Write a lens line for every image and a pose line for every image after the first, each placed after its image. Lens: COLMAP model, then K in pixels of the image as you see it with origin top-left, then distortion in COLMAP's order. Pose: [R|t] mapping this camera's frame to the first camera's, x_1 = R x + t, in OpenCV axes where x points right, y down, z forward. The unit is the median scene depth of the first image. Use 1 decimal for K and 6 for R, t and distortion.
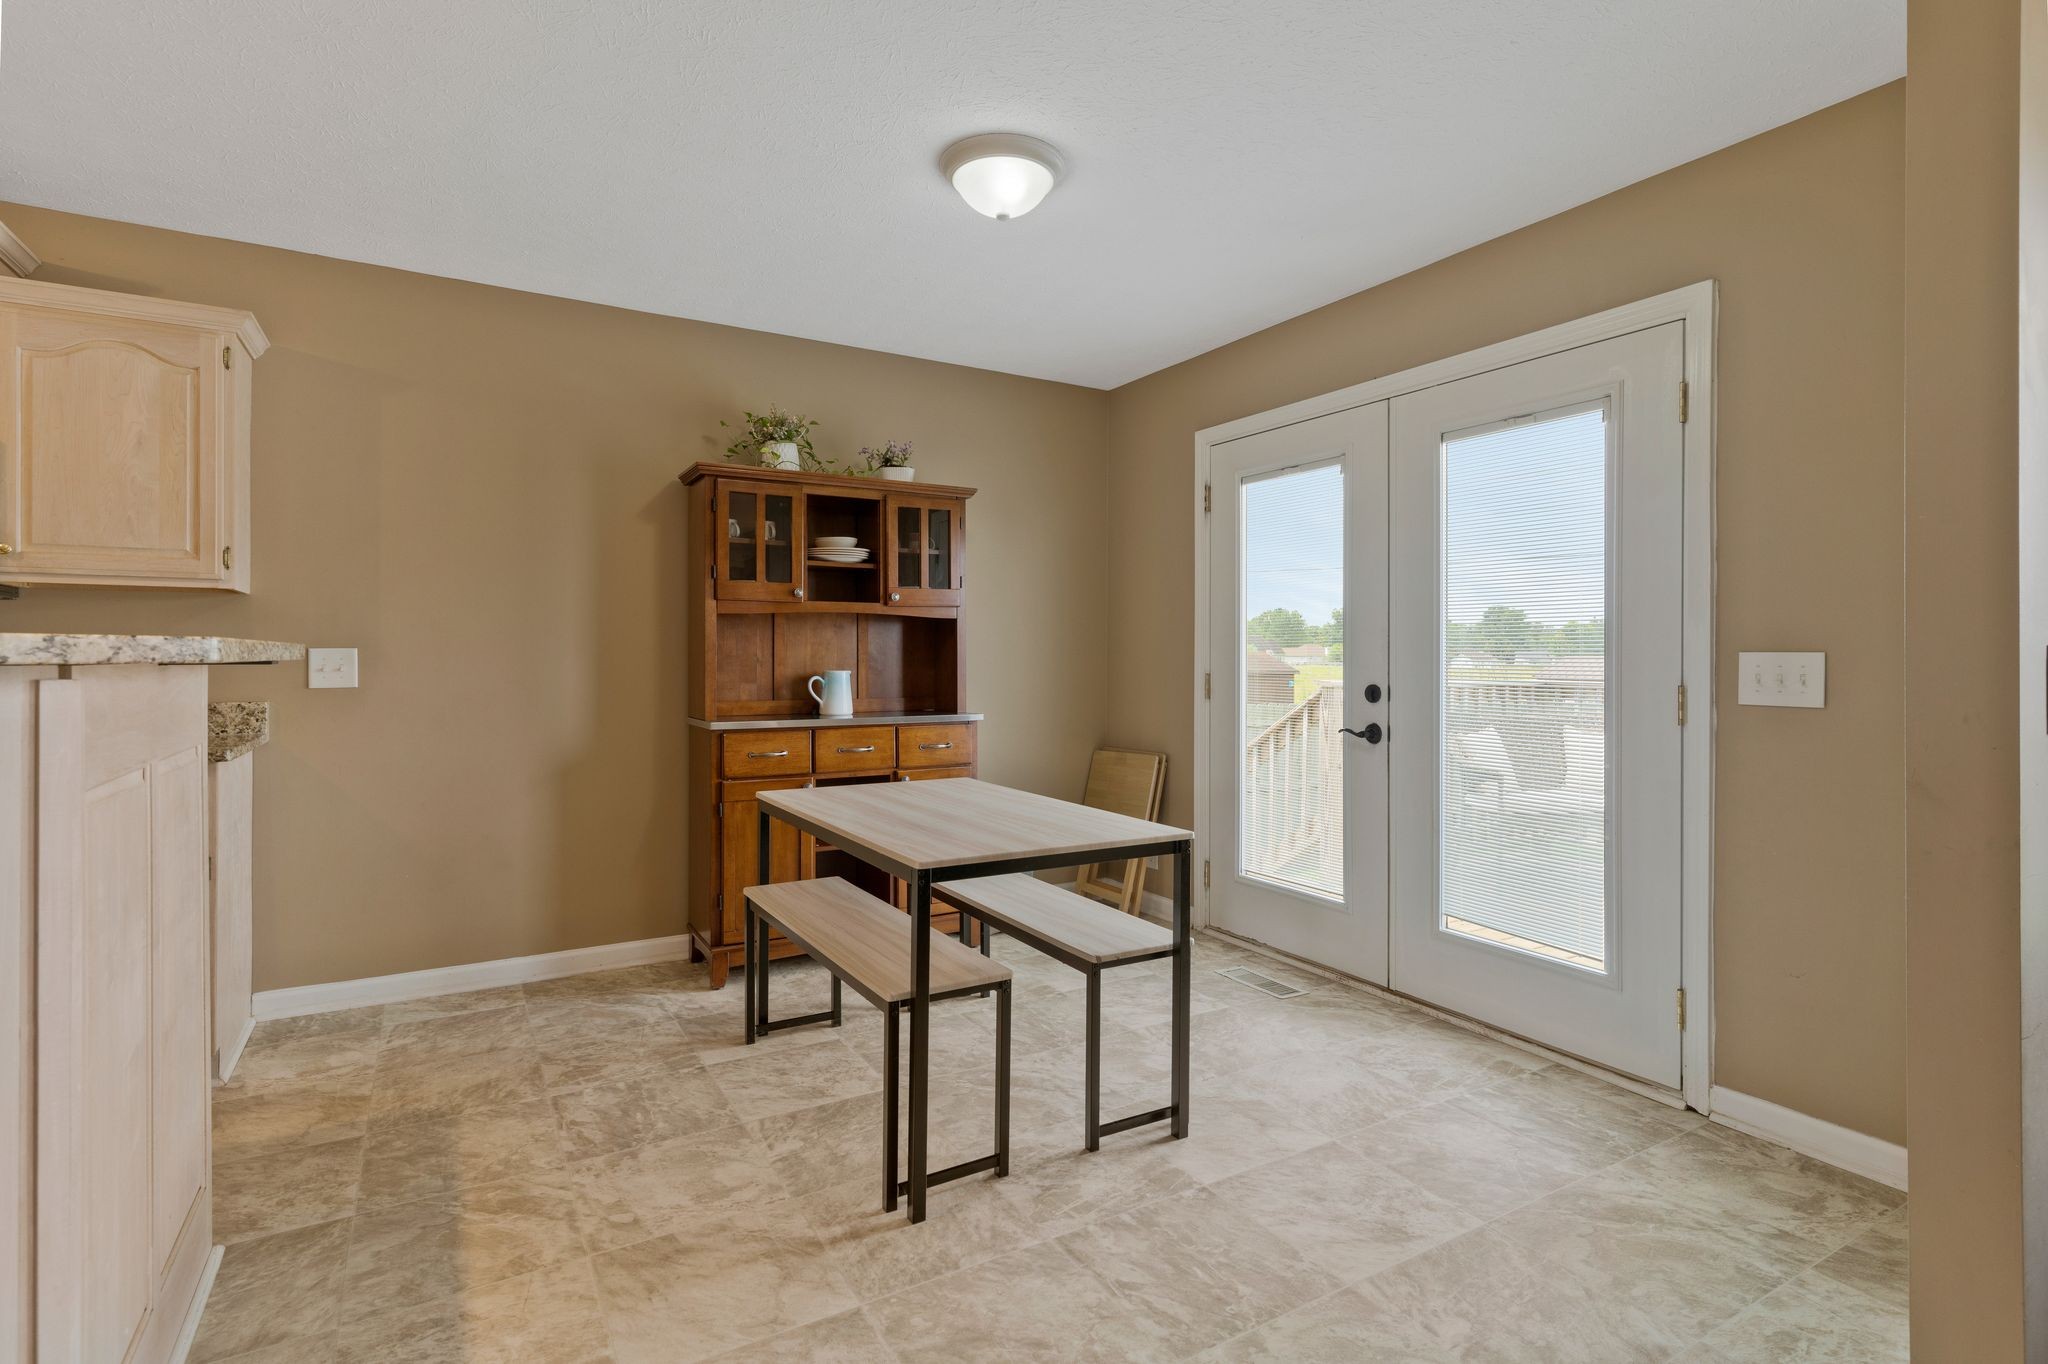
lens RADIAL K [[987.3, 0, 1017.3], [0, 987.3, 672.0], [0, 0, 1]] dist [0.000626, 0.000296]
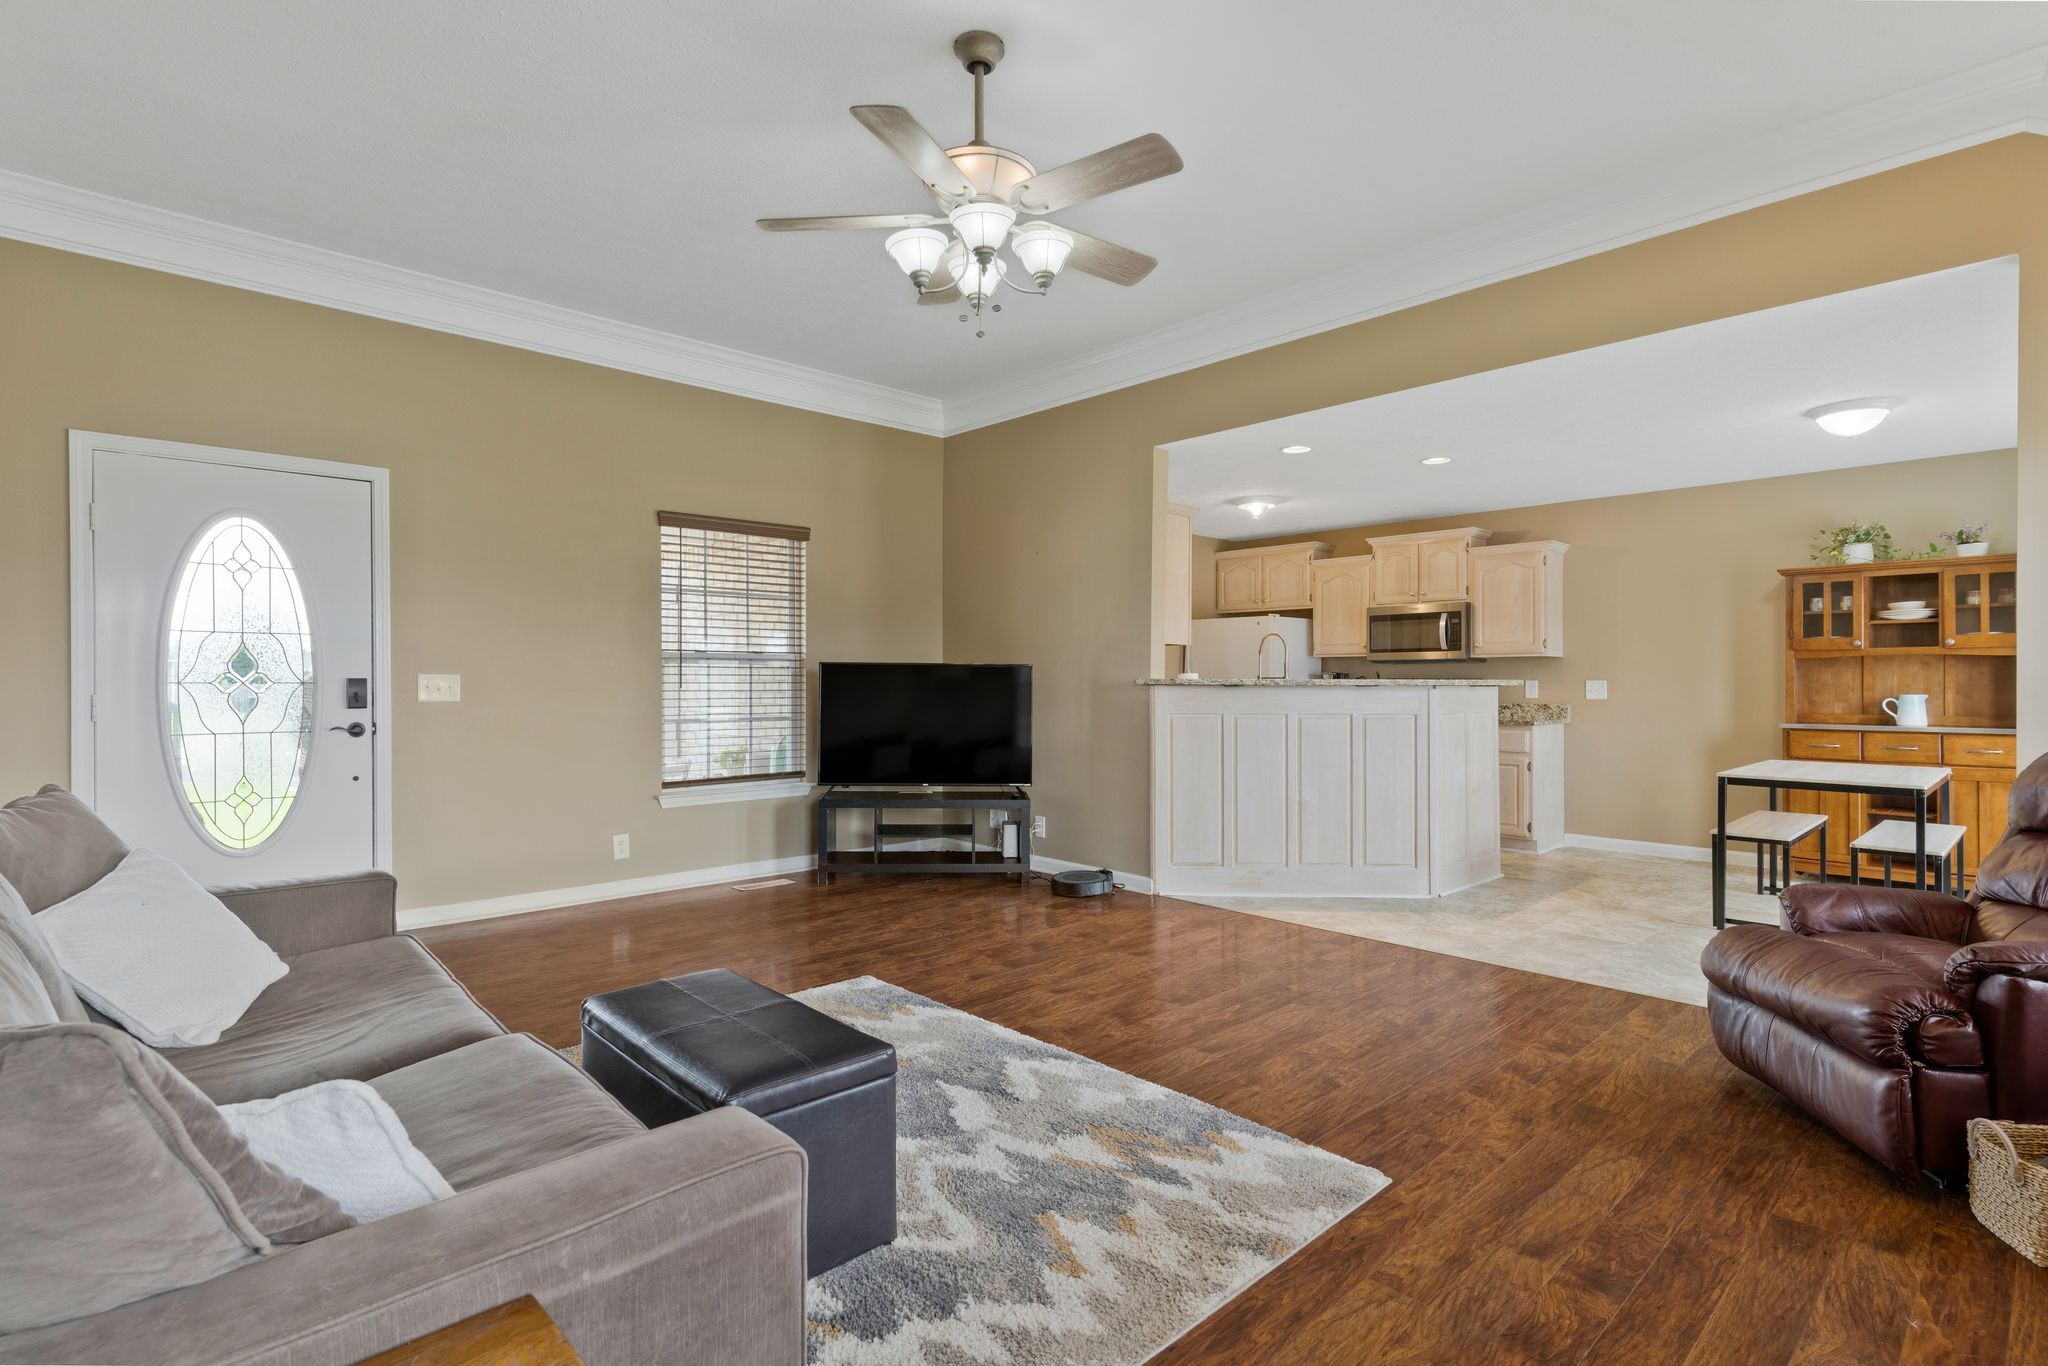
lens RADIAL K [[987.3, 0, 1017.3], [0, 987.3, 673.0], [0, 0, 1]] dist [0.000626, 0.000296]
pose [[0.219428, -0.013867, -0.975530, 0.978285], [-0.016985, 0.999693, -0.018031, 0.016197], [0.975481, 0.020526, 0.219125, -0.604997]]
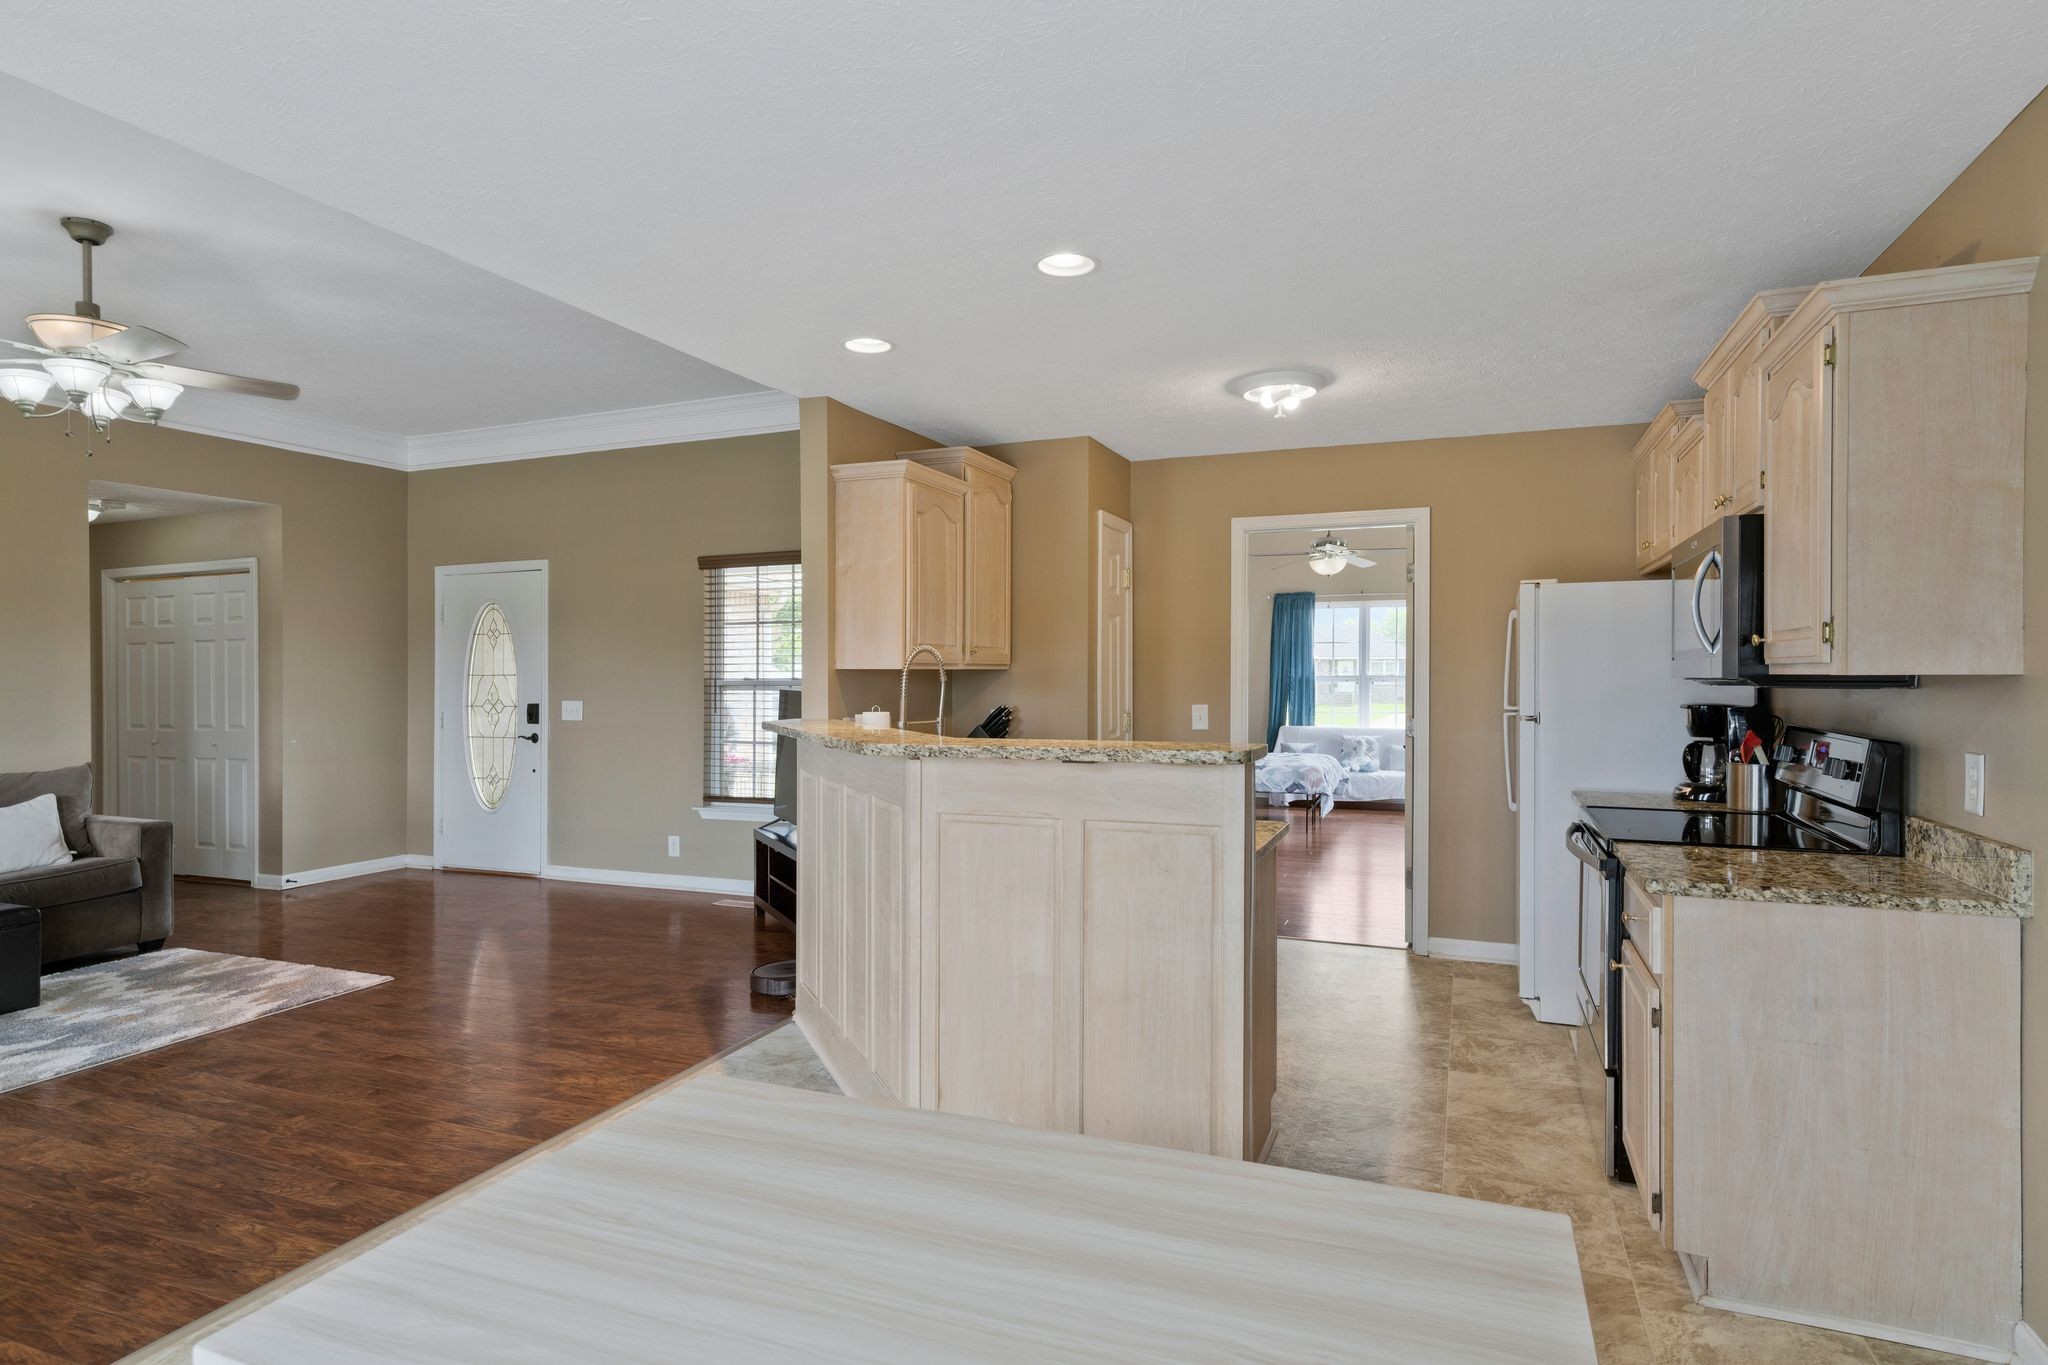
lens RADIAL K [[1082.7, 0, 1016.7], [0, 1082.7, 667.3], [0, 0, 1]] dist [0.001096, 0.001725]
pose [[-0.794463, -0.002900, -0.607306, 0.116129], [-0.007811, 0.999955, 0.005442, -0.069723], [0.607262, 0.009067, -0.794450, 0.981876]]
